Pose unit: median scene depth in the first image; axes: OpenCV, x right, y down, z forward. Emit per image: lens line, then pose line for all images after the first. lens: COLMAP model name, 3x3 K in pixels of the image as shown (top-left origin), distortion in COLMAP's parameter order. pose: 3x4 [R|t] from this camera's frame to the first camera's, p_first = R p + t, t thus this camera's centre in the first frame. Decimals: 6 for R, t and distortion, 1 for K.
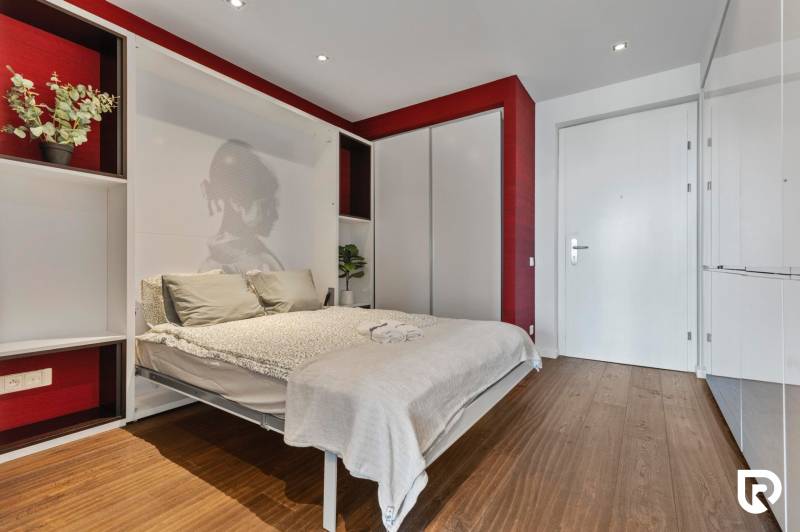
lens RADIAL K [[356.6, 0, 401.9], [0, 356.6, 264.1], [0, 0, 1]] dist [0.005131, 0.000296]
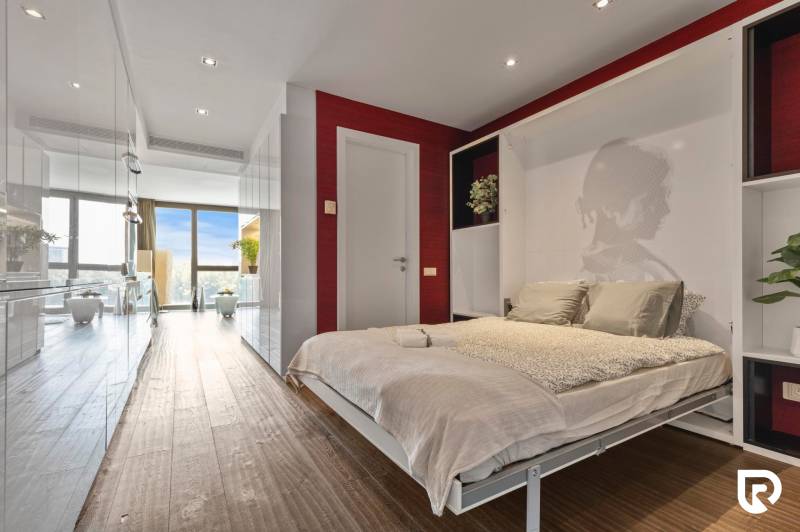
lens RADIAL K [[363.7, 0, 407.8], [0, 363.7, 275.0], [0, 0, 1]] dist [0.001162, 0.000115]
pose [[-0.399067, -0.007289, -0.916893, 0.649345], [0.002275, 0.999957, -0.008939, 0.010700], [0.916919, -0.005653, -0.399034, 0.923954]]
